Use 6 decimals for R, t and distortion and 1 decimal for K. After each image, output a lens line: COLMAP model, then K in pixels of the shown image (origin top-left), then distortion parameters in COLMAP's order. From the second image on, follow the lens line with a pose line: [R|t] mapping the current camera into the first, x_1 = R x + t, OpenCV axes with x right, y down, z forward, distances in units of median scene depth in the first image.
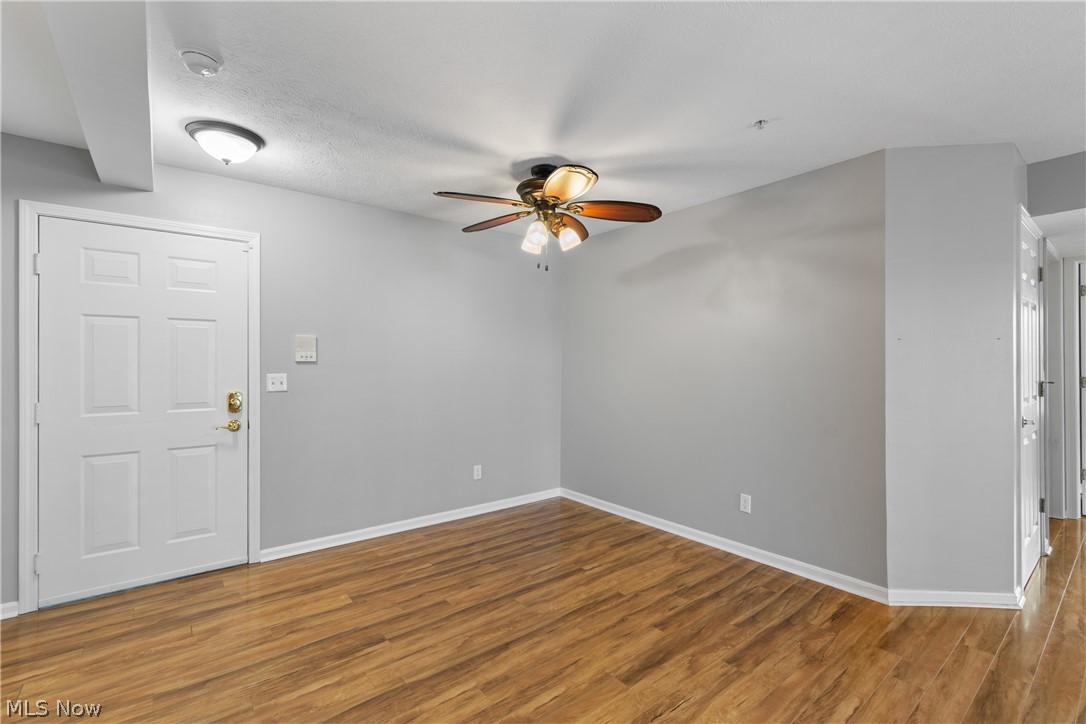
lens RADIAL K [[483.5, 0, 557.5], [0, 483.5, 361.0], [0, 0, 1]] dist [0.002751, -0.002004]
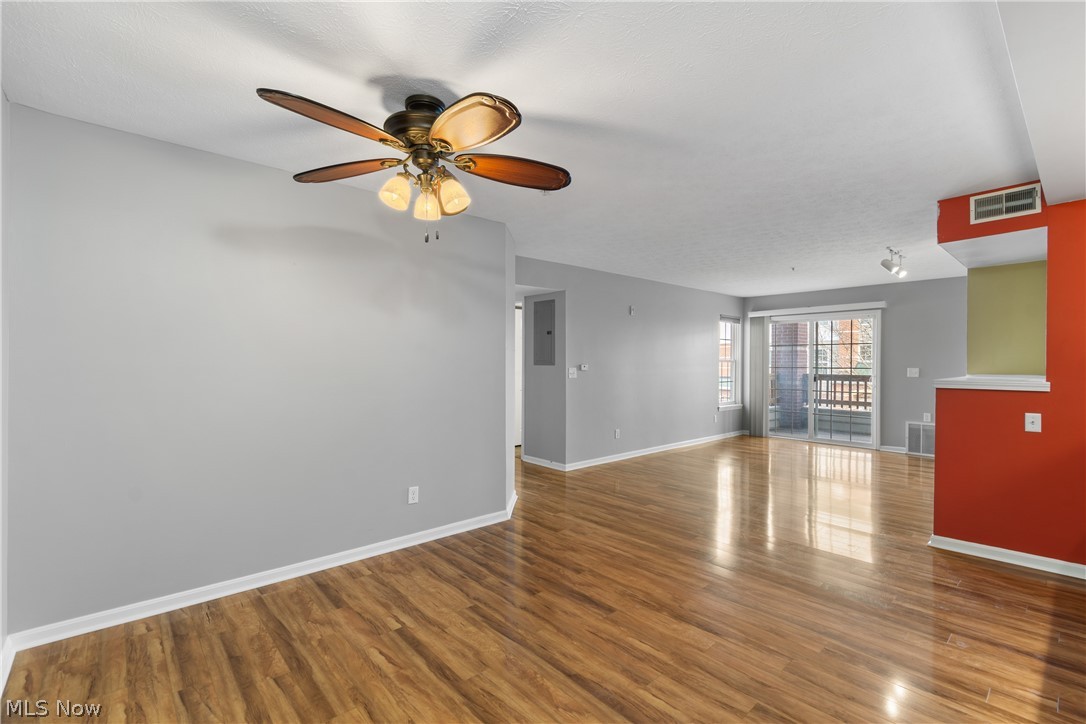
lens RADIAL K [[483.5, 0, 552.5], [0, 483.5, 367.0], [0, 0, 1]] dist [0.002751, -0.002004]
pose [[-0.052520, -0.008388, 0.998585, -0.794785], [-0.008472, 0.999932, 0.007954, -0.001908], [-0.998584, -0.008043, -0.052588, 0.856334]]
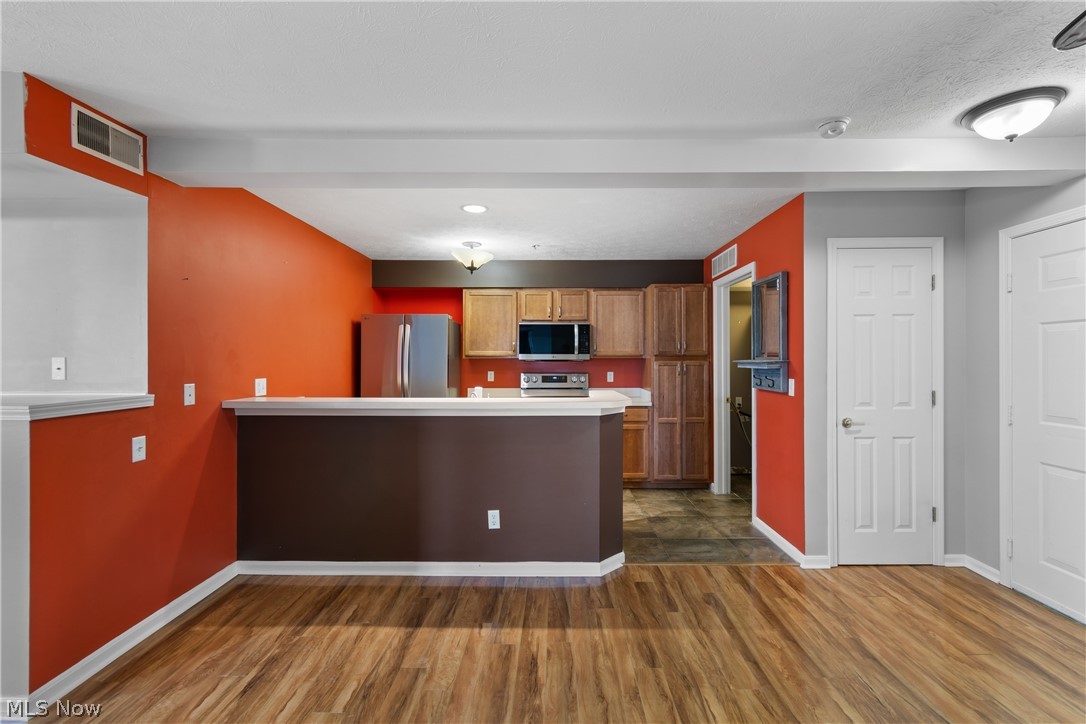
lens RADIAL K [[483.5, 0, 554.6], [0, 483.5, 362.1], [0, 0, 1]] dist [0.002751, -0.002004]
pose [[-0.636329, 0.007809, -0.771378, 0.419460], [0.007613, 0.999964, 0.003842, -0.024017], [0.771380, -0.003428, -0.636365, 0.795299]]
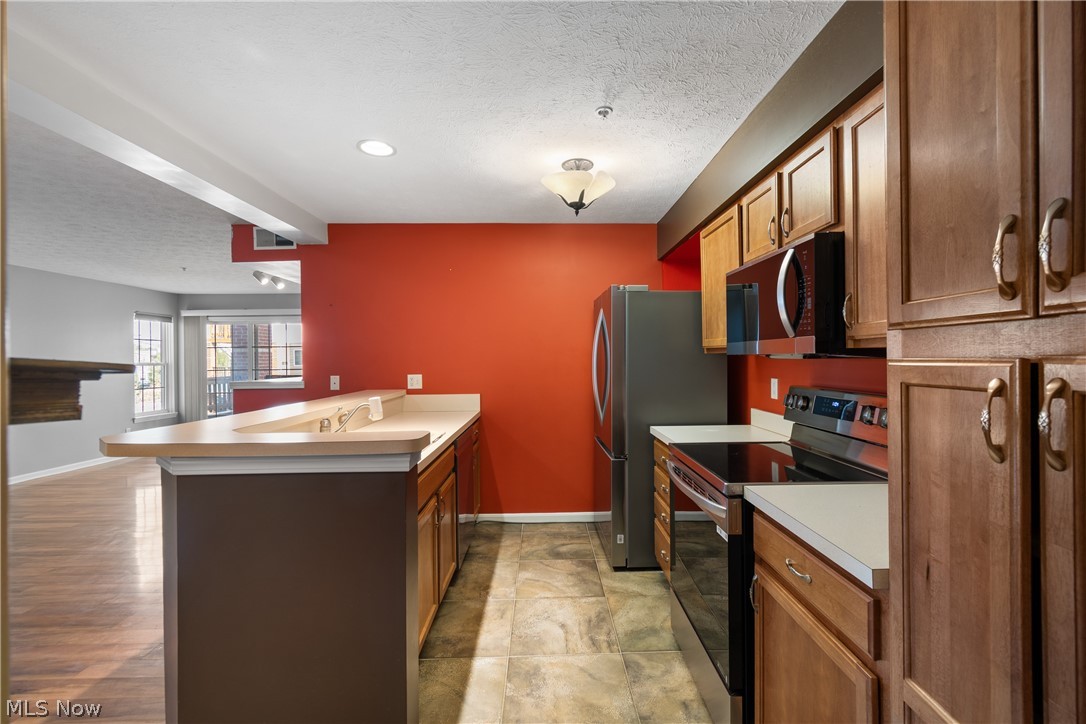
lens RADIAL K [[483.5, 0, 555.5], [0, 483.5, 360.6], [0, 0, 1]] dist [0.002751, -0.002004]
pose [[-0.789433, 0.008890, 0.613772, -1.204320], [0.008267, 0.999958, -0.003850, -0.016531], [-0.613780, 0.002035, -0.789474, 0.354658]]
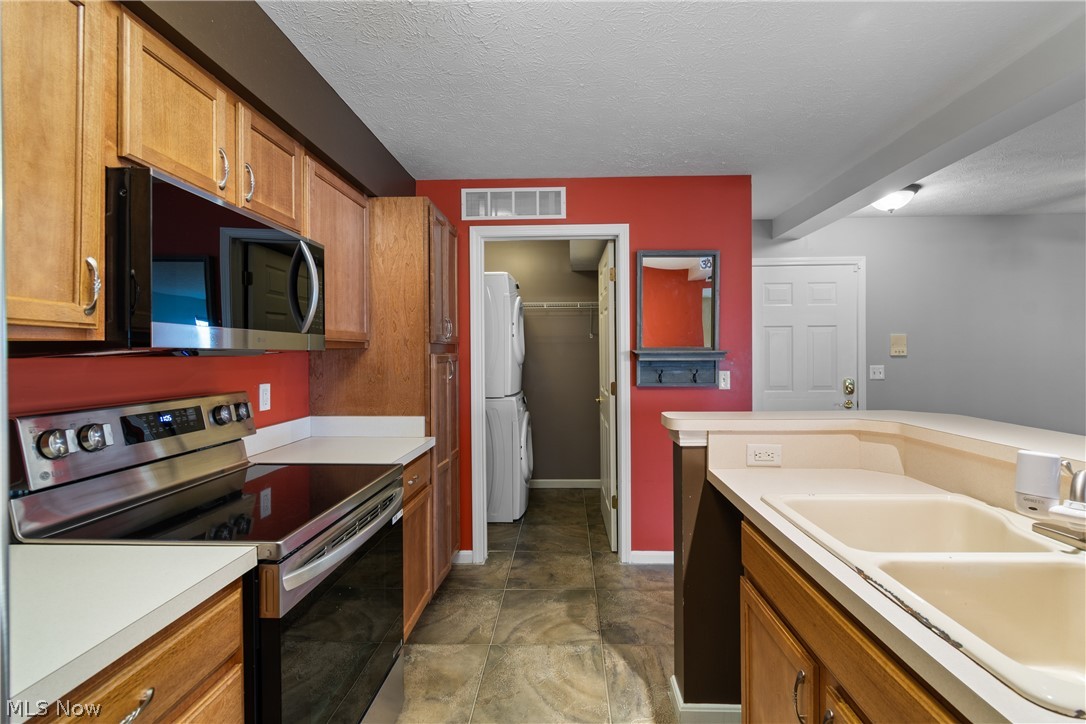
lens RADIAL K [[483.5, 0, 551.7], [0, 483.5, 356.7], [0, 0, 1]] dist [0.002751, -0.002004]
pose [[0.752666, 0.001476, -0.658400, -0.437467], [0.008881, 0.999884, 0.012394, -0.021829], [0.658342, -0.015176, 0.752566, -0.569594]]
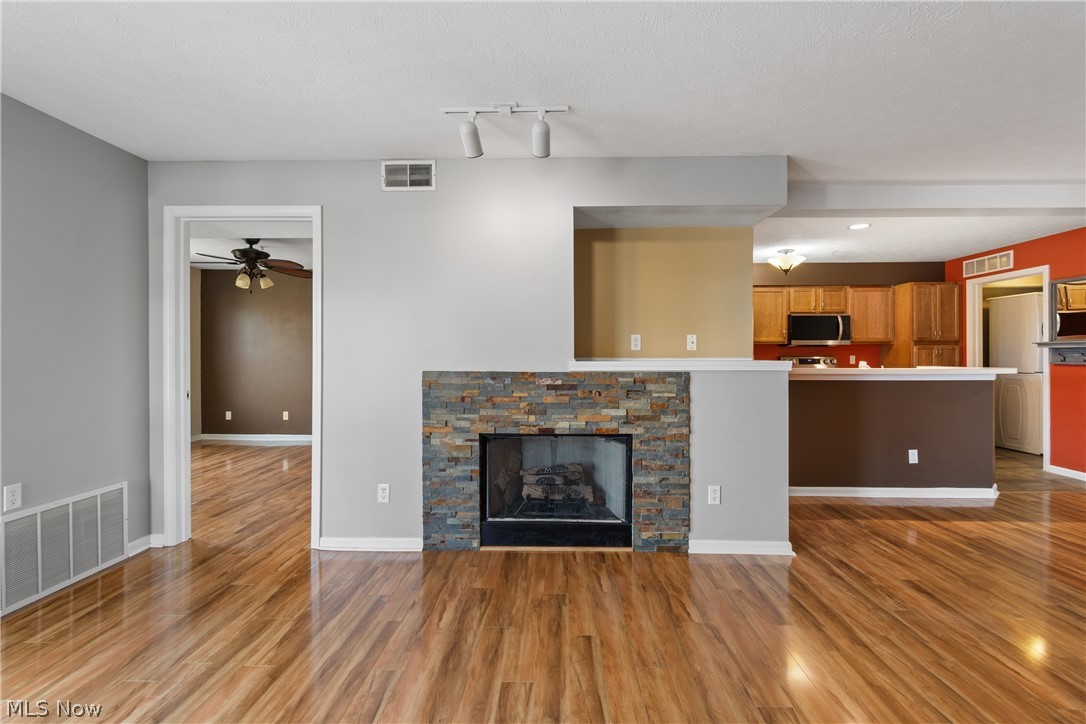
lens RADIAL K [[483.5, 0, 551.6], [0, 483.5, 355.9], [0, 0, 1]] dist [0.002751, -0.002004]
pose [[-0.649635, 0.005072, -0.760229, 1.509432], [0.008367, 0.999965, -0.000478, 0.015858], [0.760200, -0.006671, -0.649655, 0.123061]]
